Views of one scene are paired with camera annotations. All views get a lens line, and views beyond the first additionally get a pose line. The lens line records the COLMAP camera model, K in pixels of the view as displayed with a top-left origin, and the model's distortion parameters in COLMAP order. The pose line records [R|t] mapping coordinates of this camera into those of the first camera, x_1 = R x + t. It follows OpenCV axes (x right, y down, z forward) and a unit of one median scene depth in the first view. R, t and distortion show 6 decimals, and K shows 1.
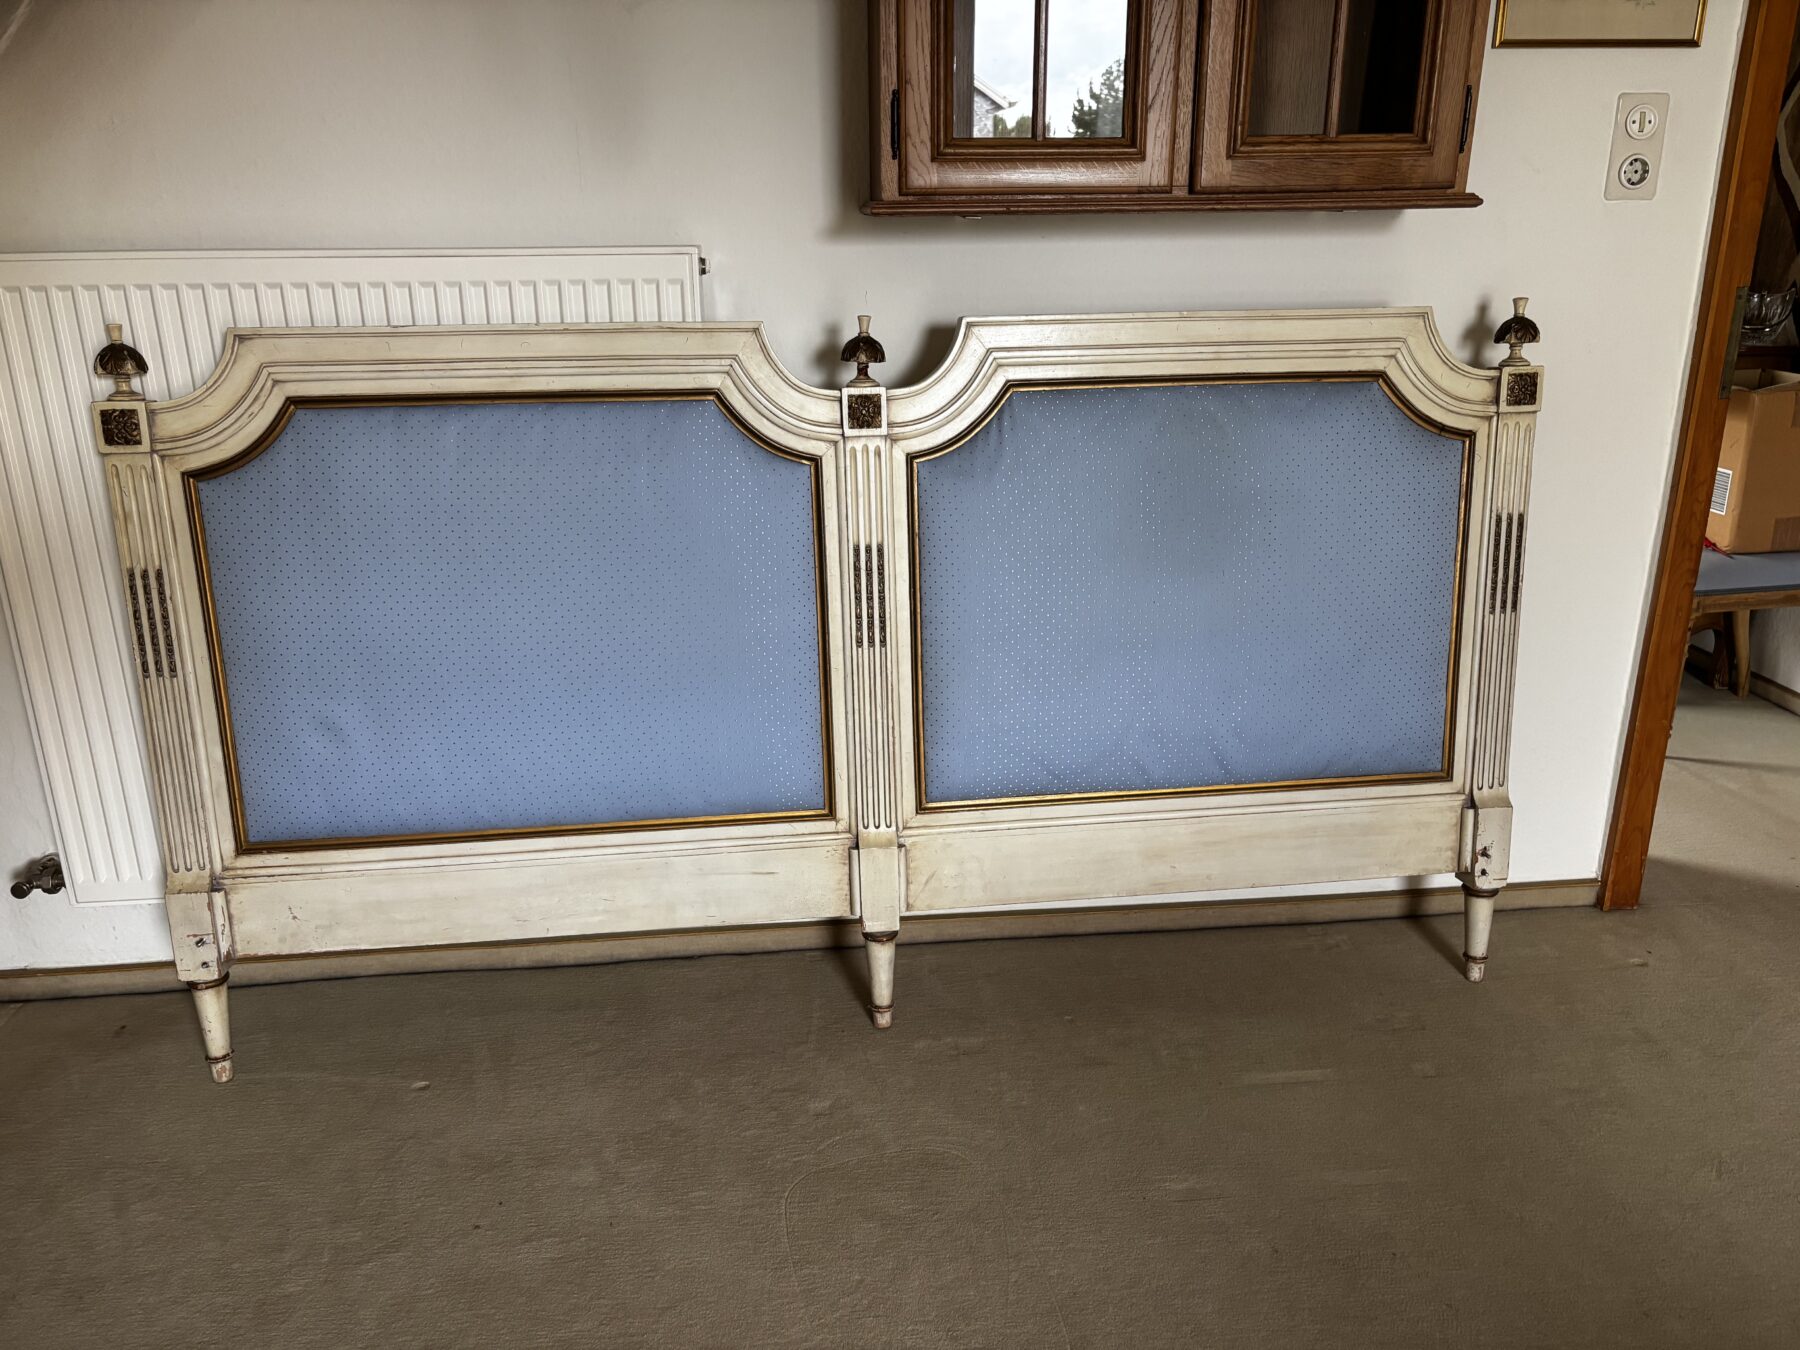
lens RADIAL K [[1359.9, 0, 954.0], [0, 1359.9, 676.0], [0, 0, 1]] dist [0.047732, -0.049904]
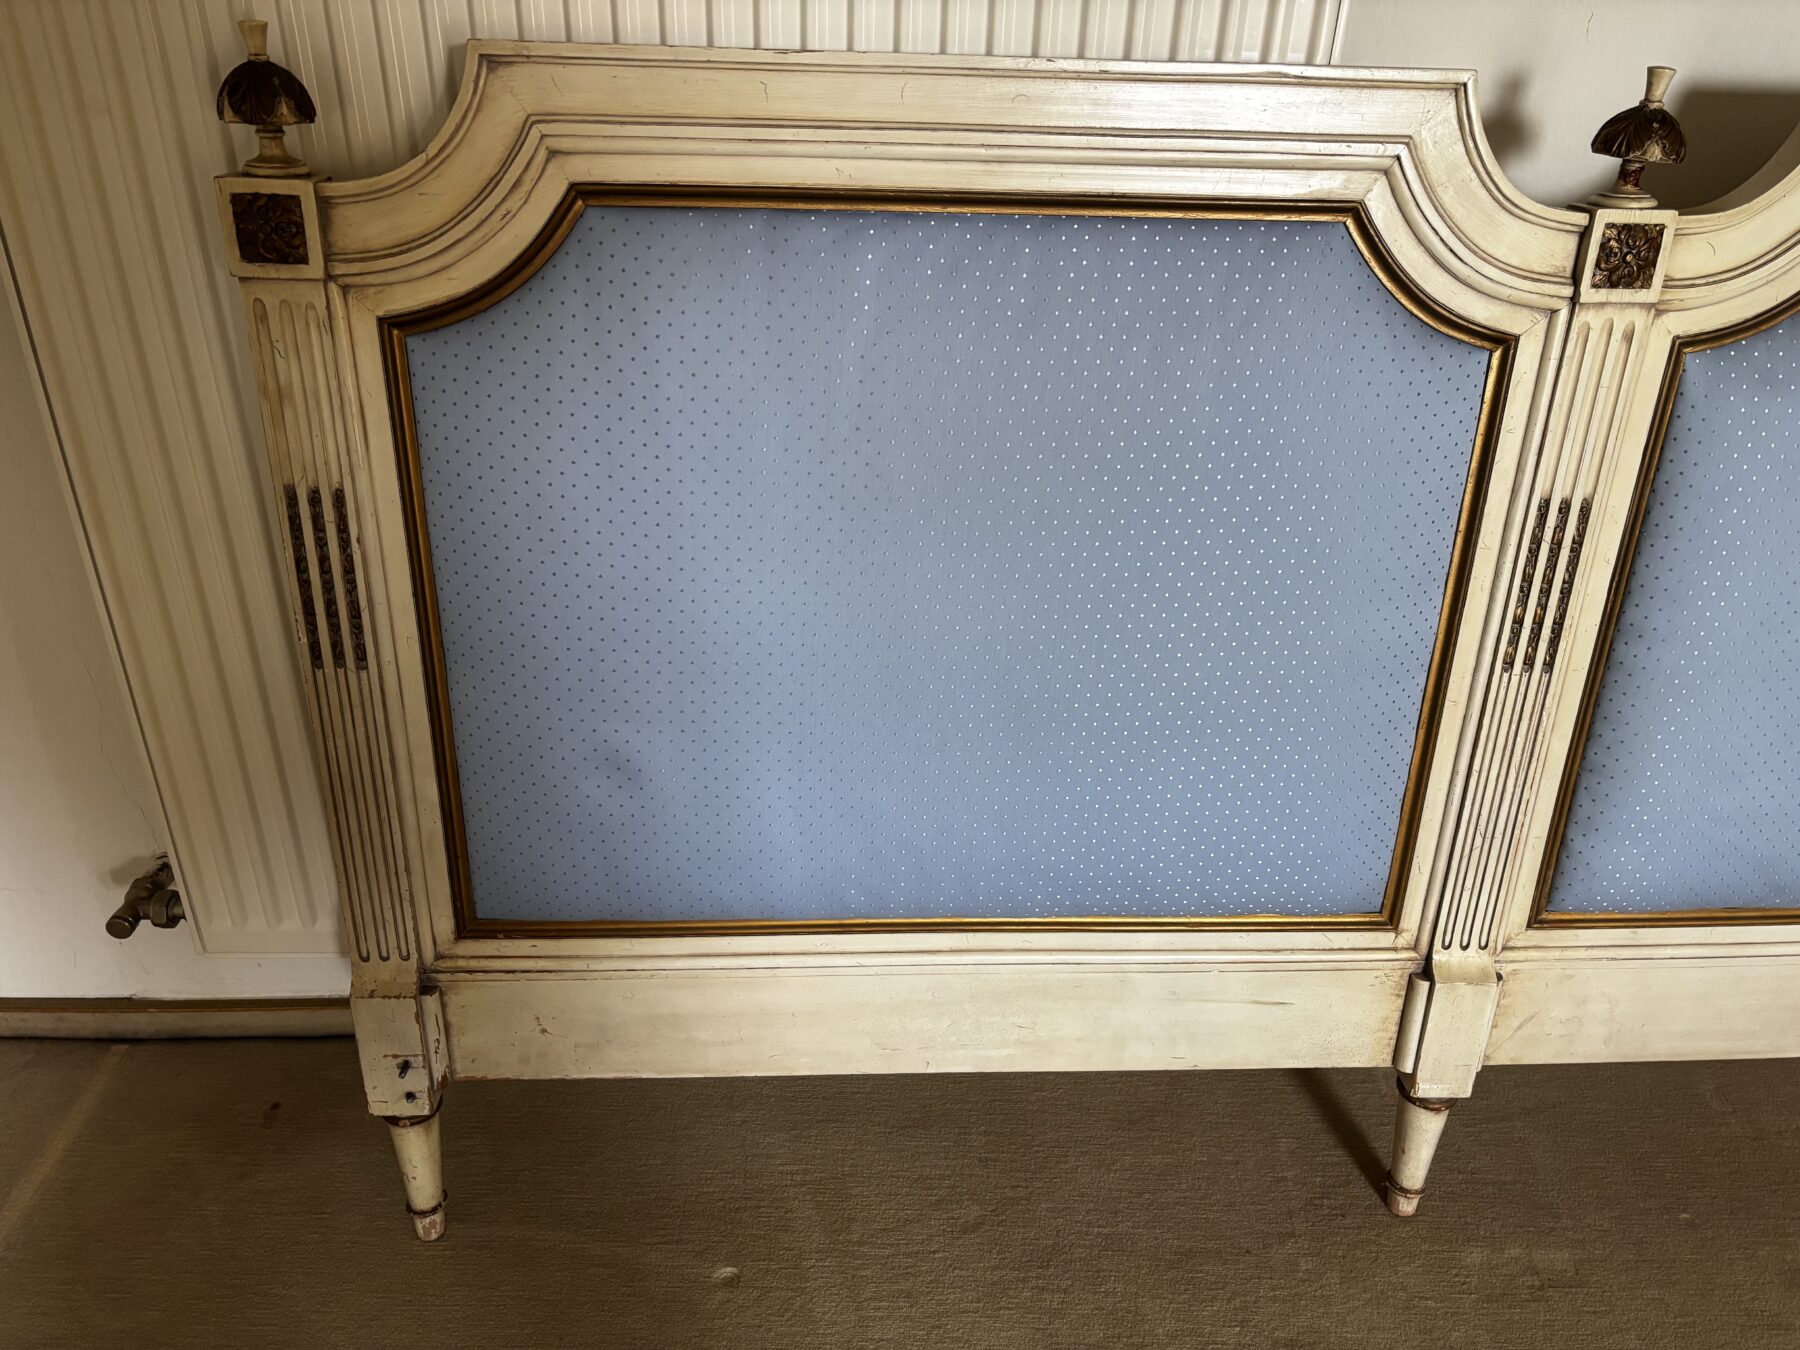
lens RADIAL K [[1359.9, 0, 954.0], [0, 1359.9, 676.0], [0, 0, 1]] dist [0.047732, -0.049904]
pose [[0.997237, 0.064030, -0.037655, -0.292558], [-0.056755, 0.983830, 0.169874, -0.109111], [0.047923, -0.167268, 0.984746, 0.433604]]
